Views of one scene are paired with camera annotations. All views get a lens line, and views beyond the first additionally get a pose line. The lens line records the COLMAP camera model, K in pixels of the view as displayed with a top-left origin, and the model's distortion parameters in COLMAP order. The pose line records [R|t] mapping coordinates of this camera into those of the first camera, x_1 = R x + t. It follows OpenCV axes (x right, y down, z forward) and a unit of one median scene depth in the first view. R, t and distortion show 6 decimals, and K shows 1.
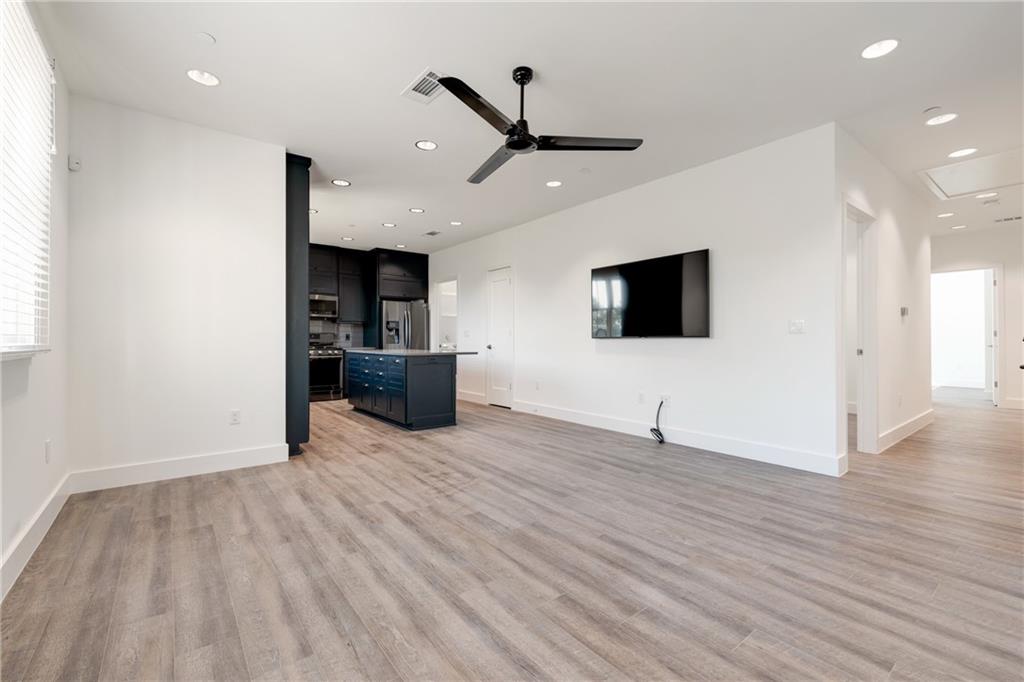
lens RADIAL K [[434.8, 0, 519.6], [0, 434.8, 338.2], [0, 0, 1]] dist [0.007437, -0.003507]
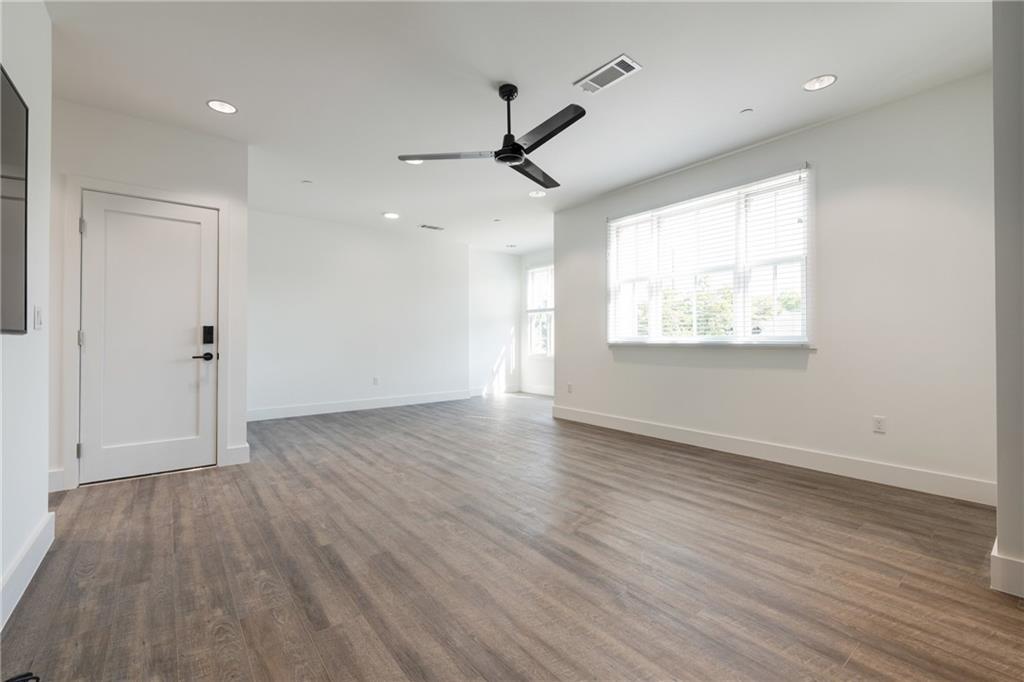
lens RADIAL K [[434.8, 0, 516.2], [0, 434.8, 333.9], [0, 0, 1]] dist [0.007437, -0.003507]
pose [[-0.999990, 0.002552, -0.003534, -0.005345], [0.002612, 0.999851, -0.017071, 0.007871], [0.003490, -0.017080, -0.999848, 1.809362]]
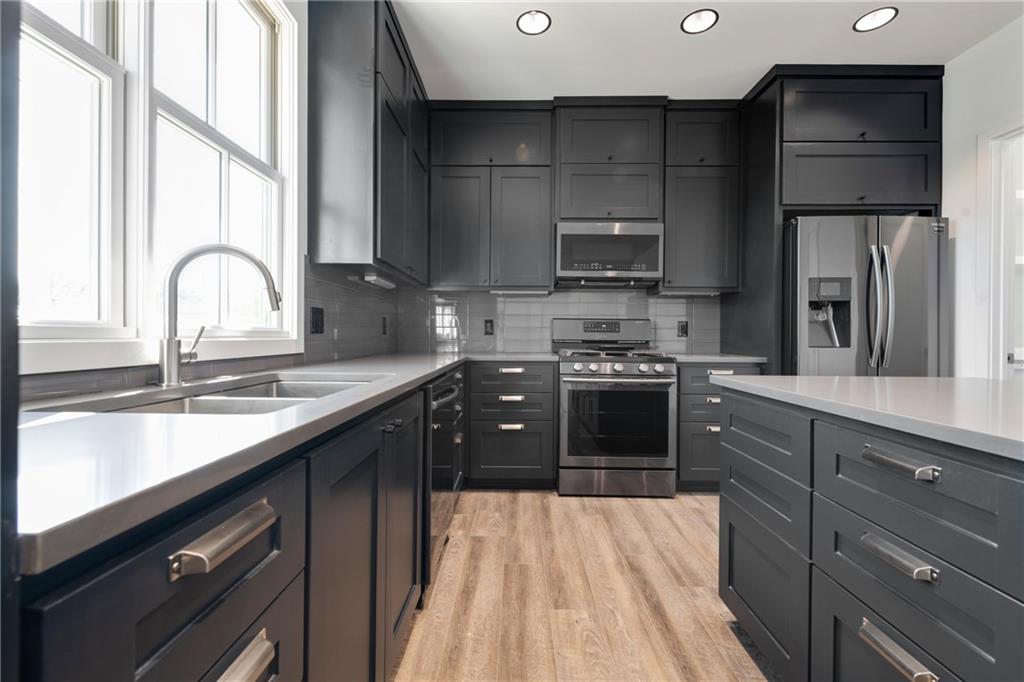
lens RADIAL K [[434.8, 0, 511.2], [0, 434.8, 337.0], [0, 0, 1]] dist [0.007437, -0.003507]
pose [[0.771165, 0.007102, -0.636595, -0.695973], [-0.002447, 0.999963, 0.008193, 0.006538], [0.636630, -0.004760, 0.771155, 1.559810]]
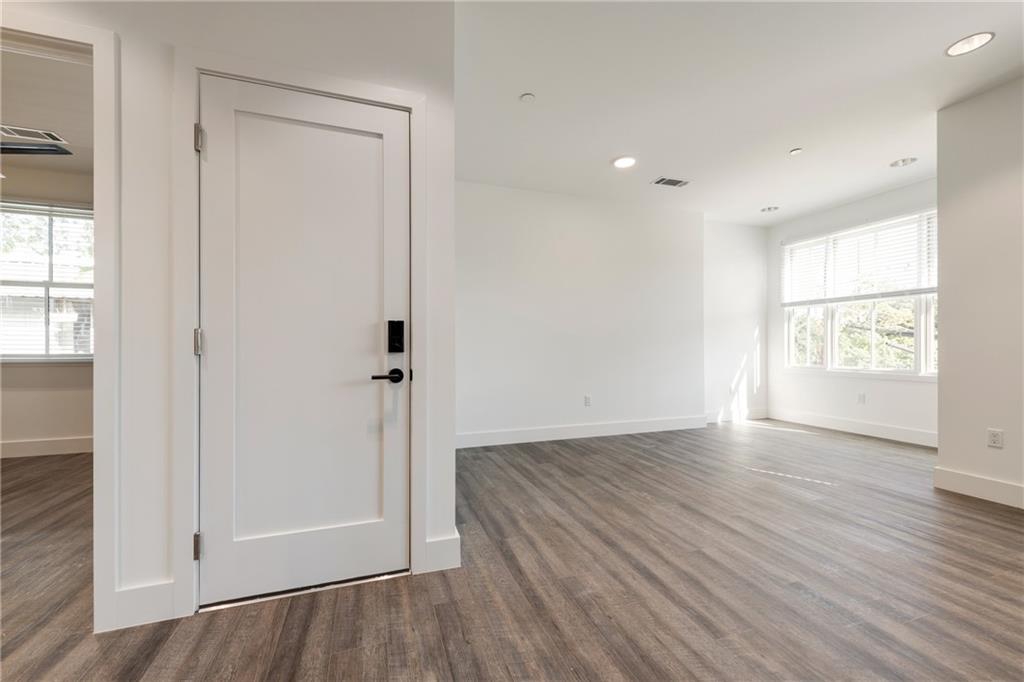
lens RADIAL K [[404.7, 0, 513.8], [0, 404.7, 343.6], [0, 0, 1]] dist [0.007576, -0.000939]
pose [[-0.944888, 0.003367, 0.327377, 0.441286], [0.000532, 0.999962, -0.008747, 0.004310], [-0.327394, -0.008091, -0.944853, 1.166911]]
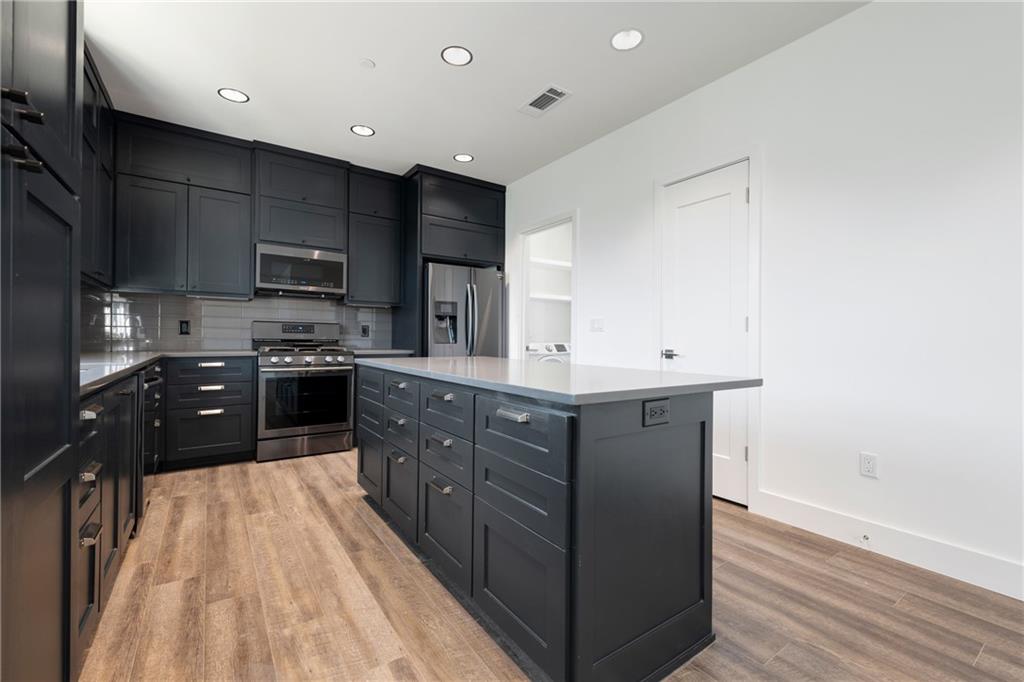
lens RADIAL K [[434.8, 0, 517.0], [0, 434.8, 336.7], [0, 0, 1]] dist [0.007437, -0.003507]
pose [[0.998040, 0.008878, -0.061939, -0.442544], [-0.008704, 0.999957, 0.003078, 0.004411], [0.061963, -0.002533, 0.998075, 1.218785]]
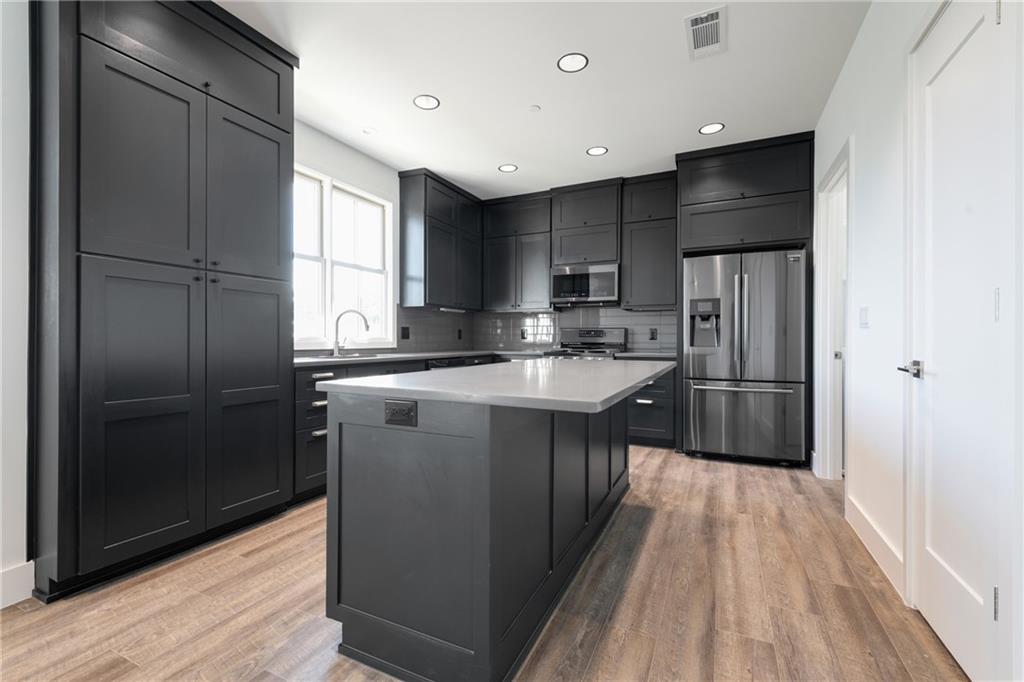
lens RADIAL K [[434.8, 0, 506.3], [0, 434.8, 337.8], [0, 0, 1]] dist [0.007437, -0.003507]
pose [[0.428096, -0.000963, -0.903733, 0.108837], [0.003897, 0.999992, 0.000780, 0.003355], [0.903725, -0.003856, 0.428096, 1.575328]]
